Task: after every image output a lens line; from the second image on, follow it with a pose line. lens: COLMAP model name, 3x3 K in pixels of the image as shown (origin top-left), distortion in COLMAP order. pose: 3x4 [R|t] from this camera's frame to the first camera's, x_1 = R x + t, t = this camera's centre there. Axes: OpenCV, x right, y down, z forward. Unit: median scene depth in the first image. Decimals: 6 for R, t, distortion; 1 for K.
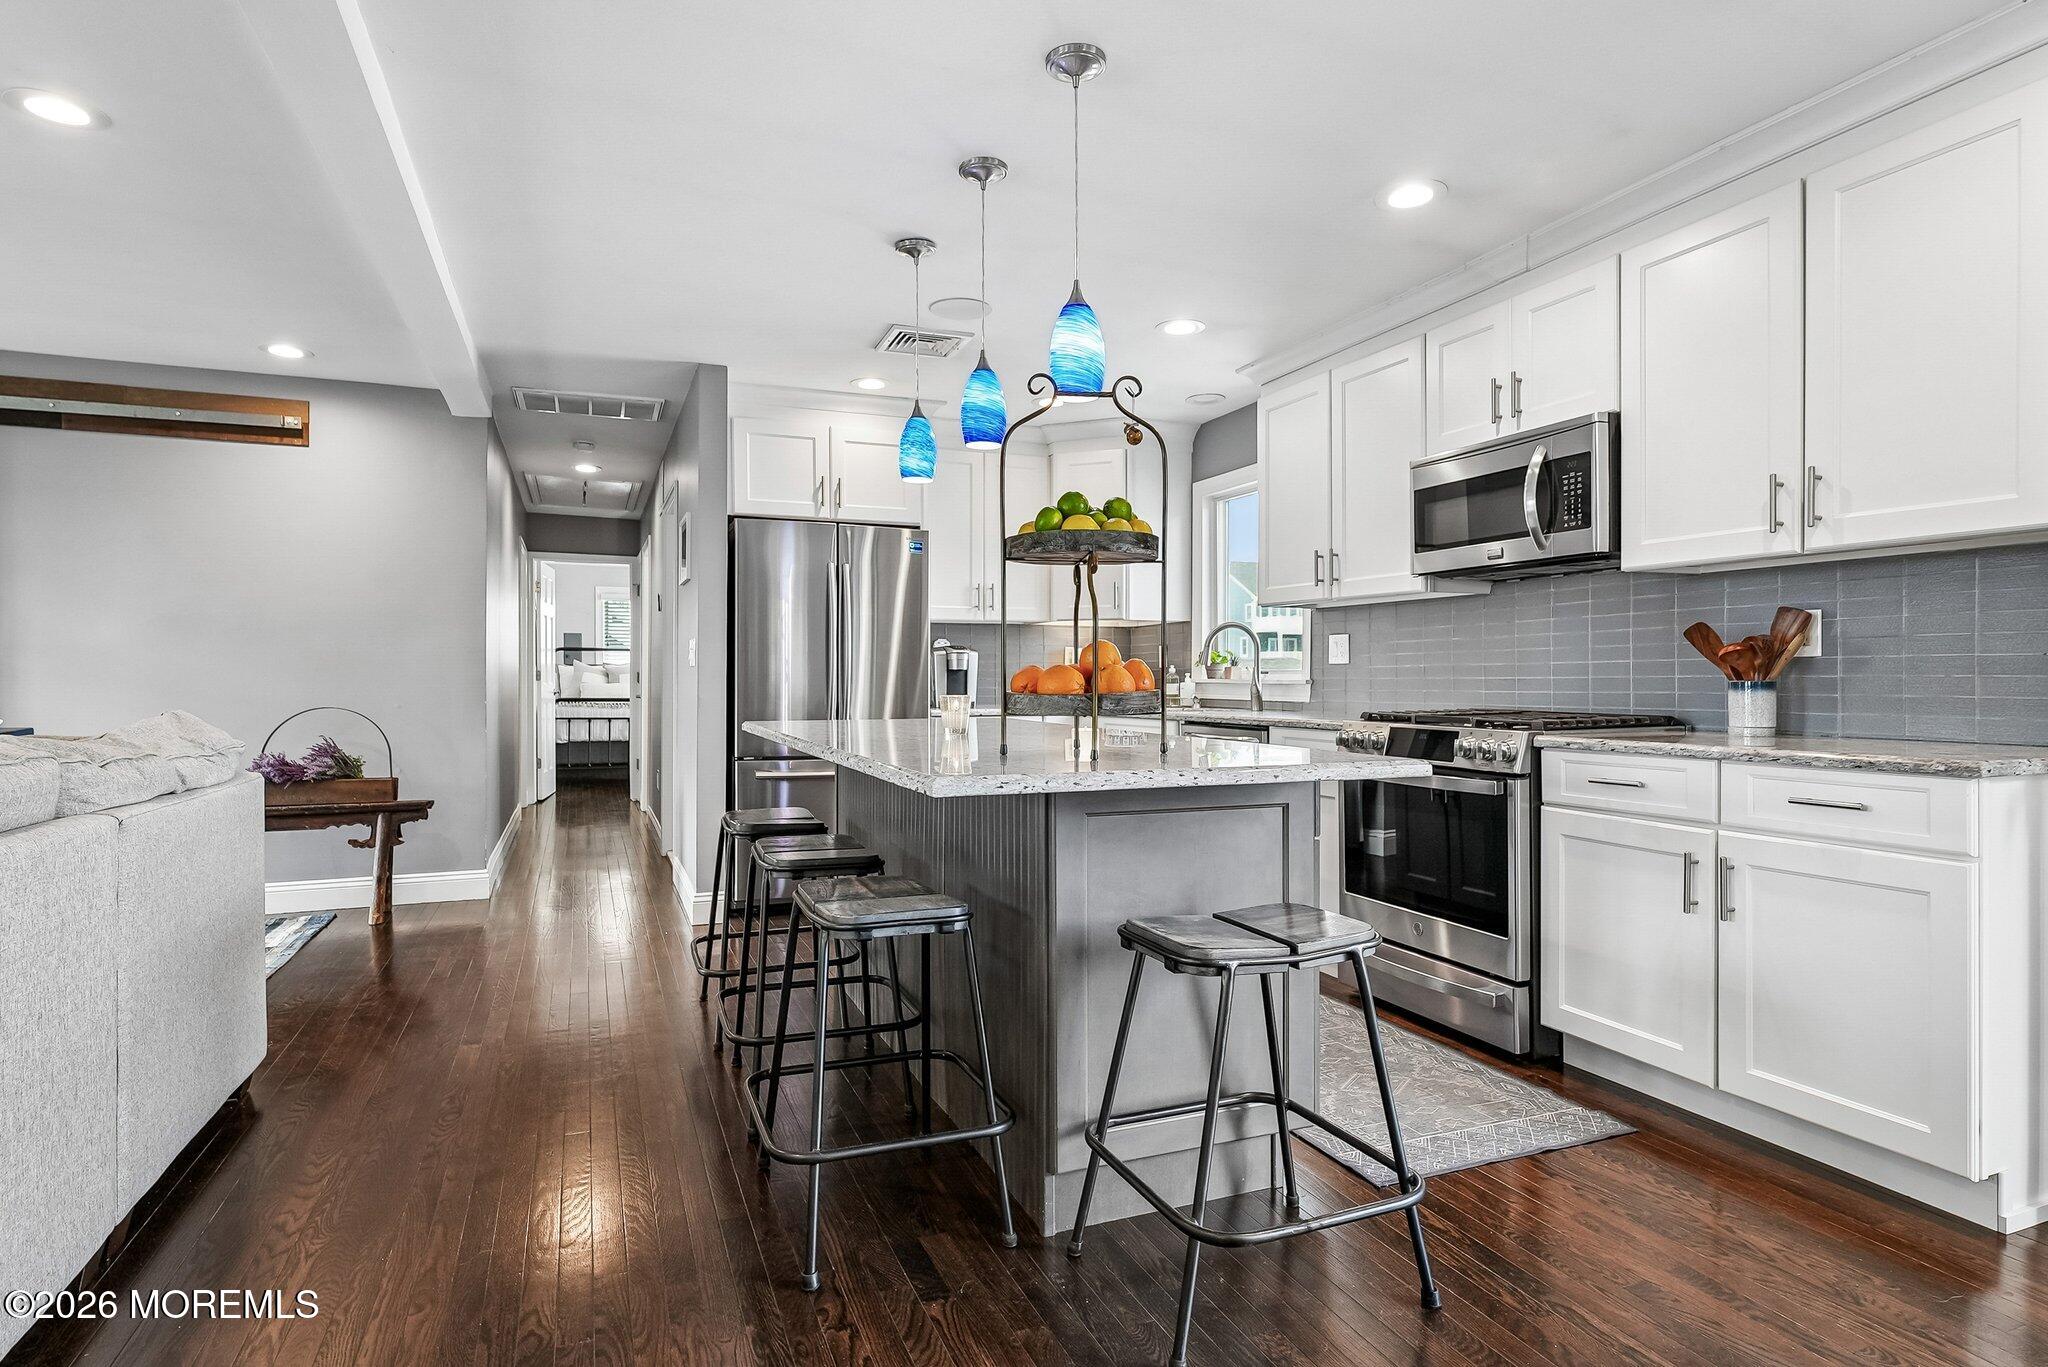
lens RADIAL K [[1061.9, 0, 1019.8], [0, 1061.9, 680.5], [0, 0, 1]] dist [-0.000150, 0.000267]
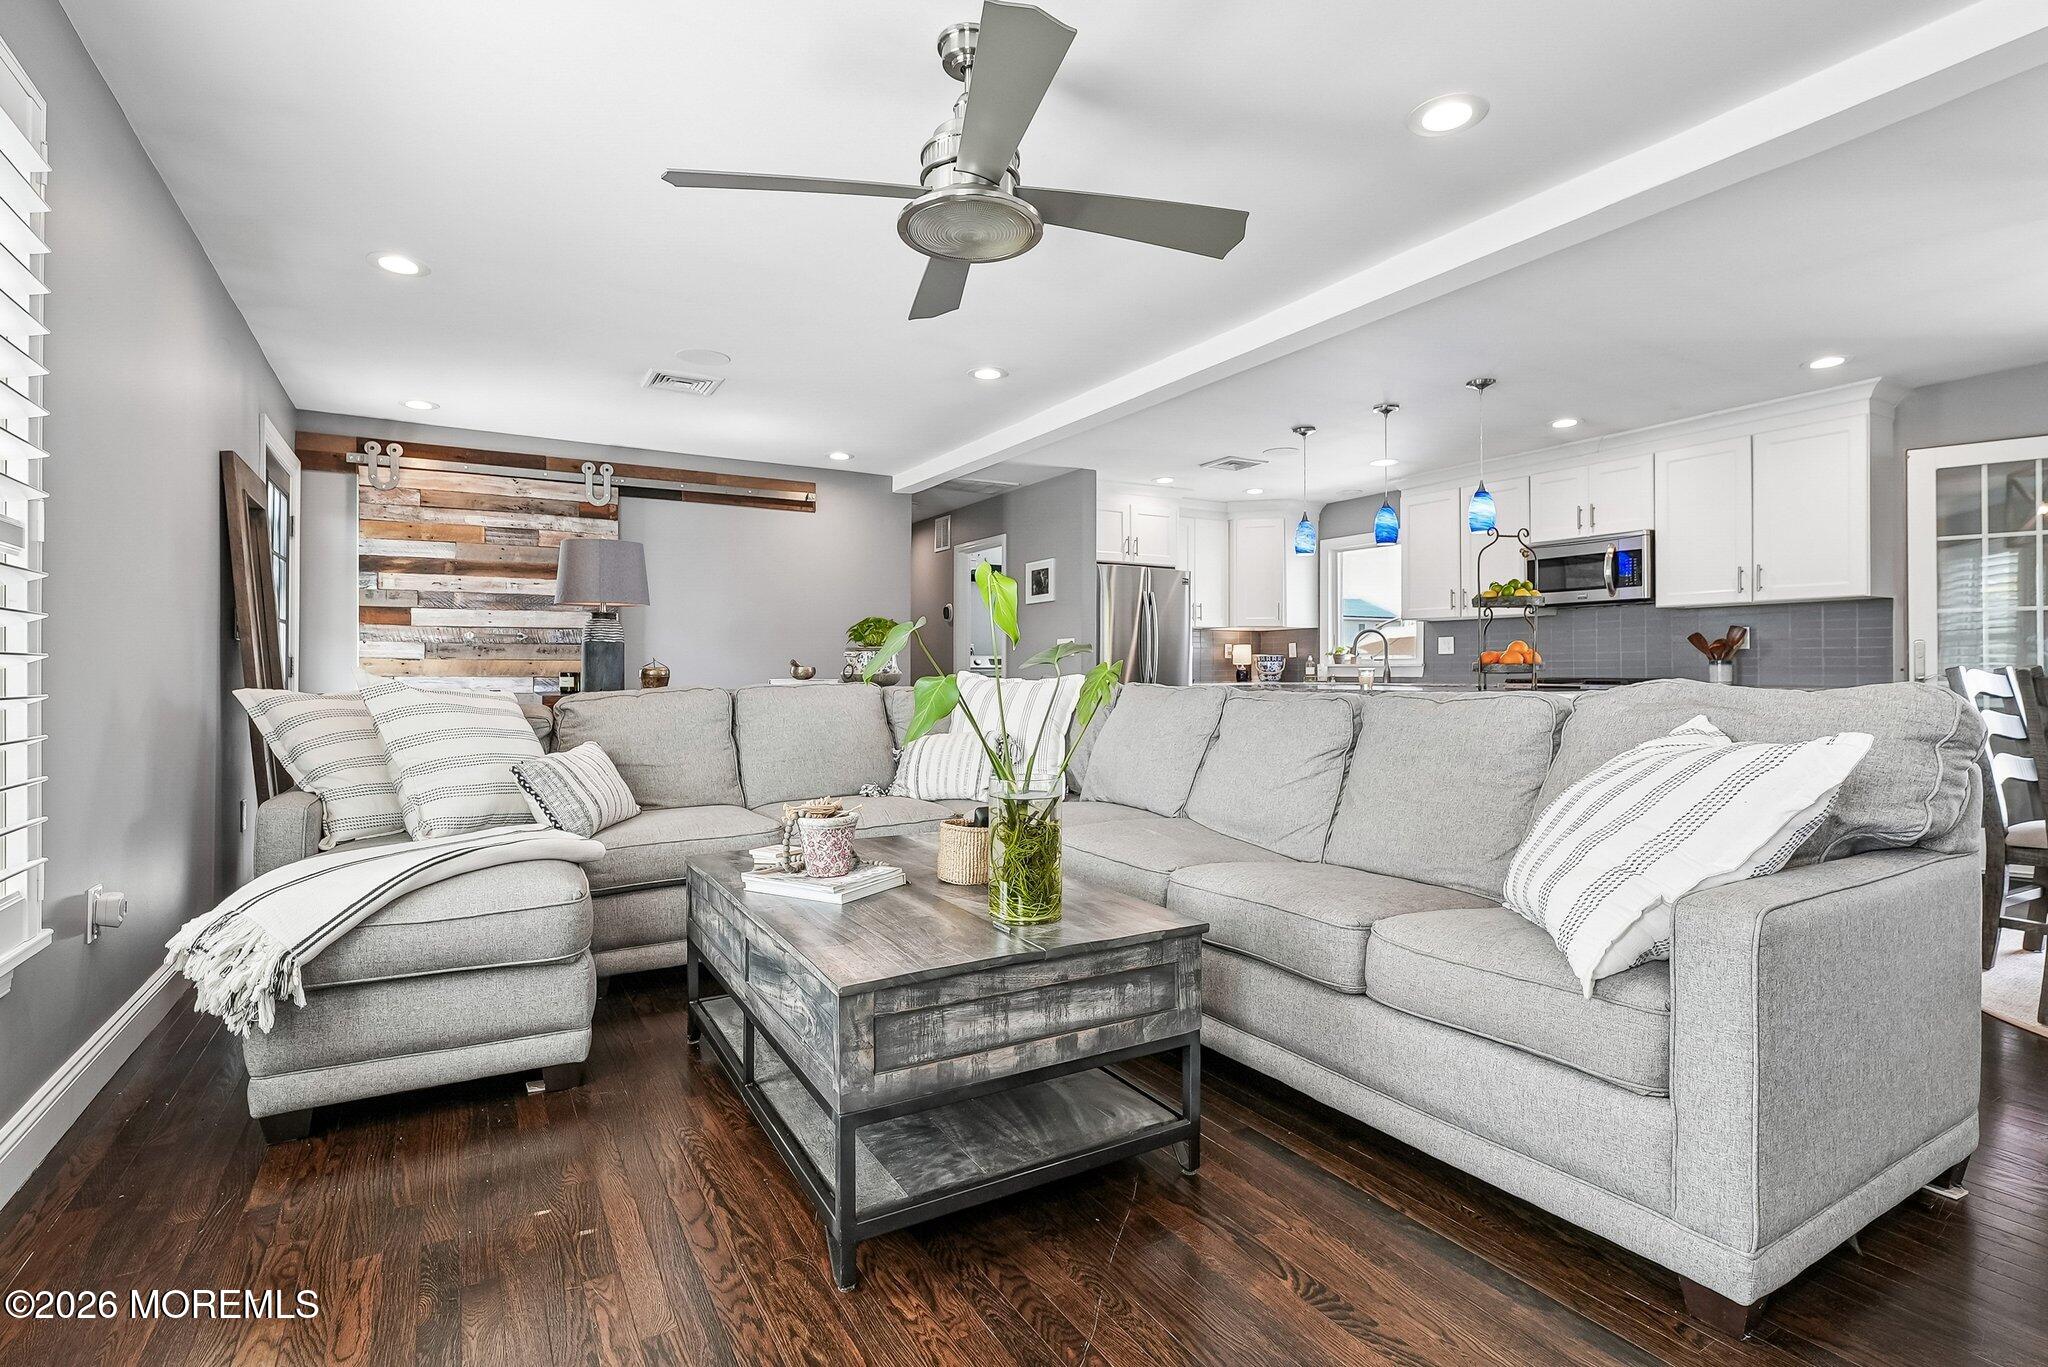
lens RADIAL K [[957.0, 0, 1027.9], [0, 957.0, 685.6], [0, 0, 1]] dist [0.000561, -0.000226]
pose [[0.988612, -0.005745, 0.150374, -0.867557], [0.003903, 0.999914, 0.012544, 0.018963], [-0.150433, -0.011814, 0.988550, -0.617308]]
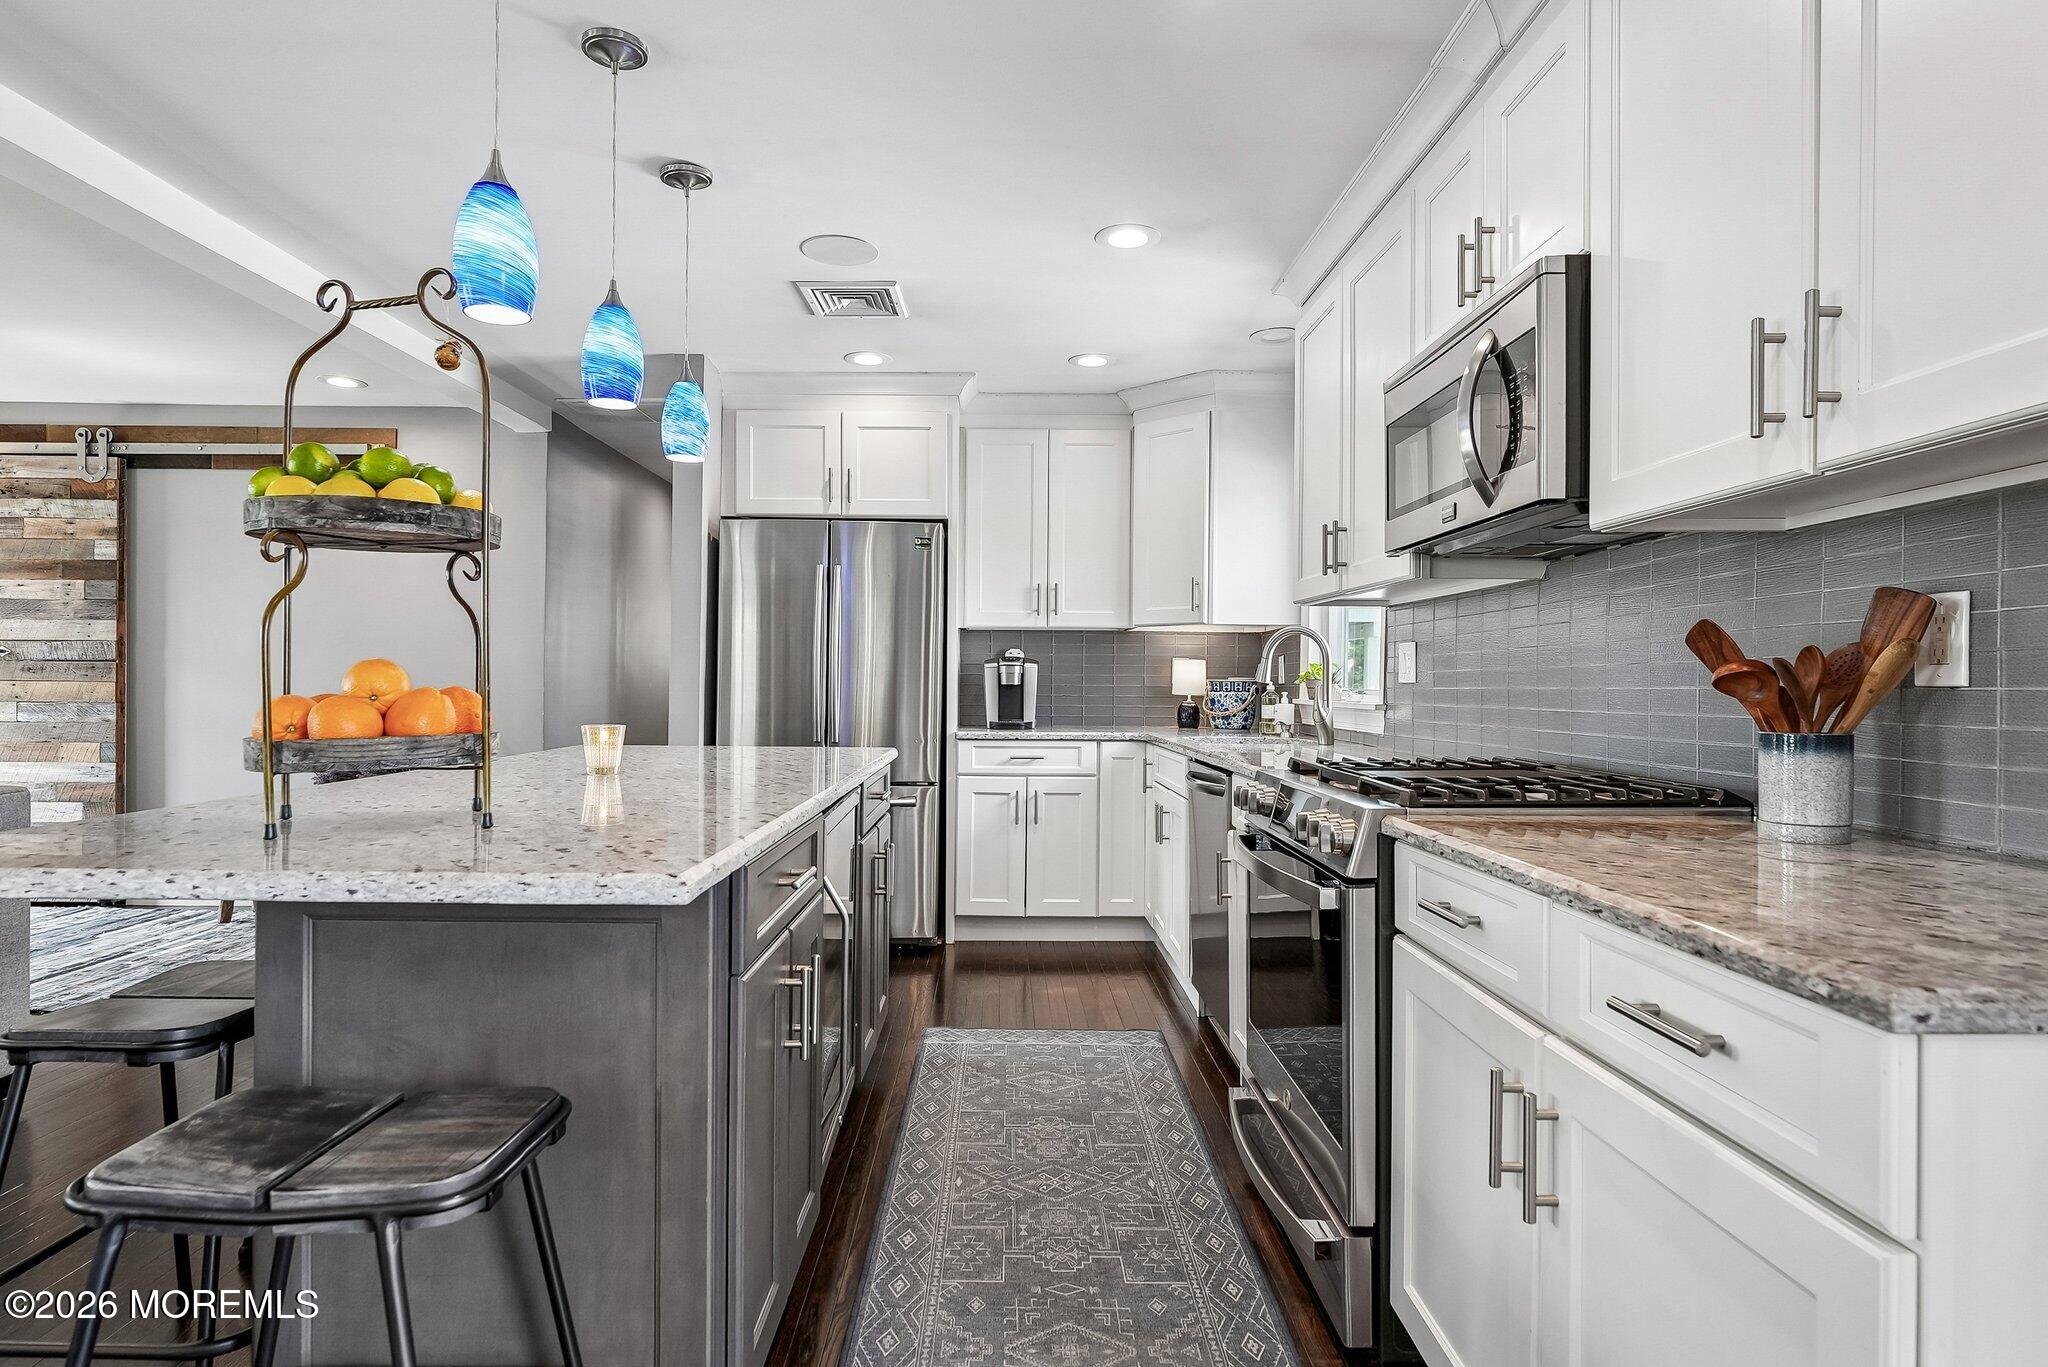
lens RADIAL K [[1082.4, 0, 1020.9], [0, 1082.4, 686.5], [0, 0, 1]] dist [0.001218, -0.000184]
pose [[0.930058, 0.009319, -0.367295, 0.473674], [-0.009704, 0.999953, 0.000799, -0.016746], [0.367285, 0.002821, 0.930104, 0.333394]]
